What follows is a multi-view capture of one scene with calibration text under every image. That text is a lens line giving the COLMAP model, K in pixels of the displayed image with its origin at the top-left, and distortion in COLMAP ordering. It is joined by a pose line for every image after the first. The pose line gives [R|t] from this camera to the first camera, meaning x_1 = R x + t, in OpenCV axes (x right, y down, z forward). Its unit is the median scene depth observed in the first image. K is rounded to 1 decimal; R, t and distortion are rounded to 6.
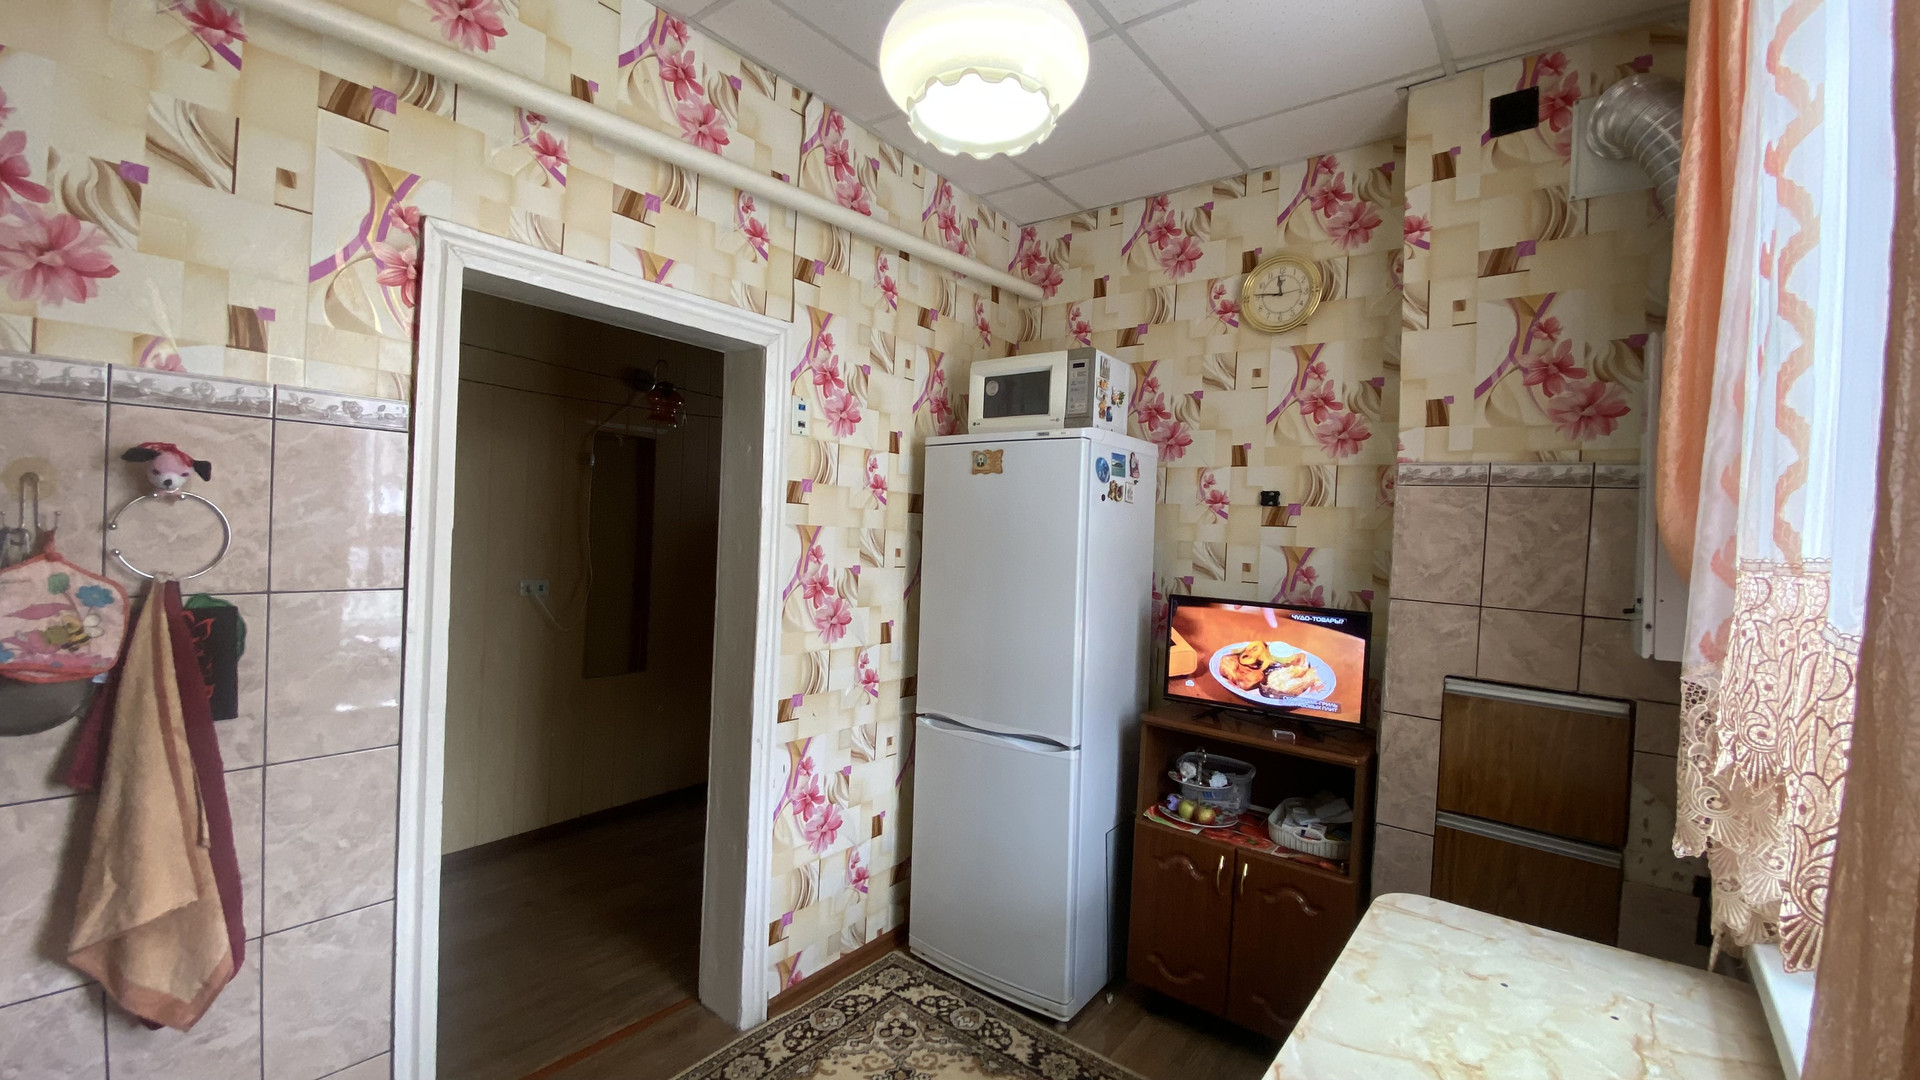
lens RADIAL K [[799.1, 0, 965.3], [0, 799.1, 533.9], [0, 0, 1]] dist [0.016858, -0.012360]
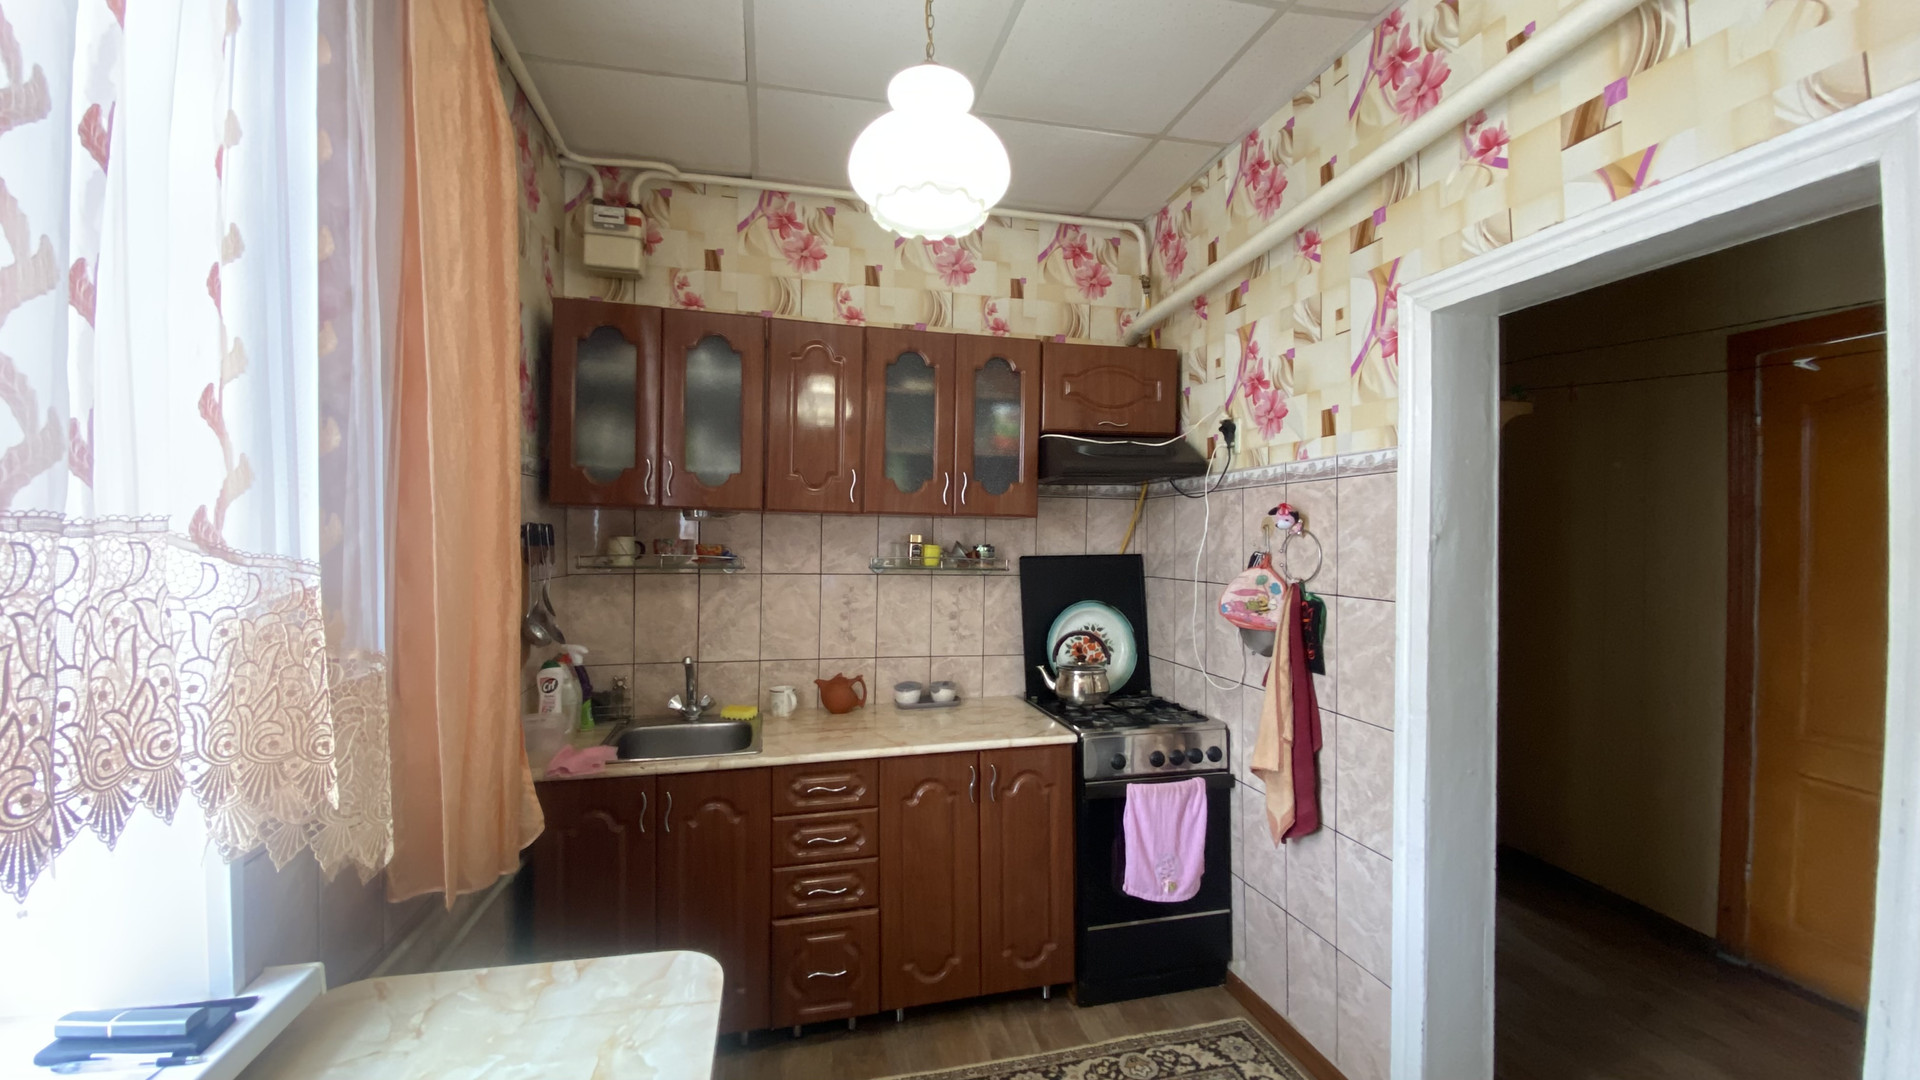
lens RADIAL K [[799.1, 0, 965.3], [0, 799.1, 533.9], [0, 0, 1]] dist [0.016858, -0.012360]
pose [[-0.629933, -0.041411, -0.775545, 0.733518], [-0.029306, 0.999134, -0.029546, 0.024433], [0.776097, 0.004116, -0.630601, 1.441198]]
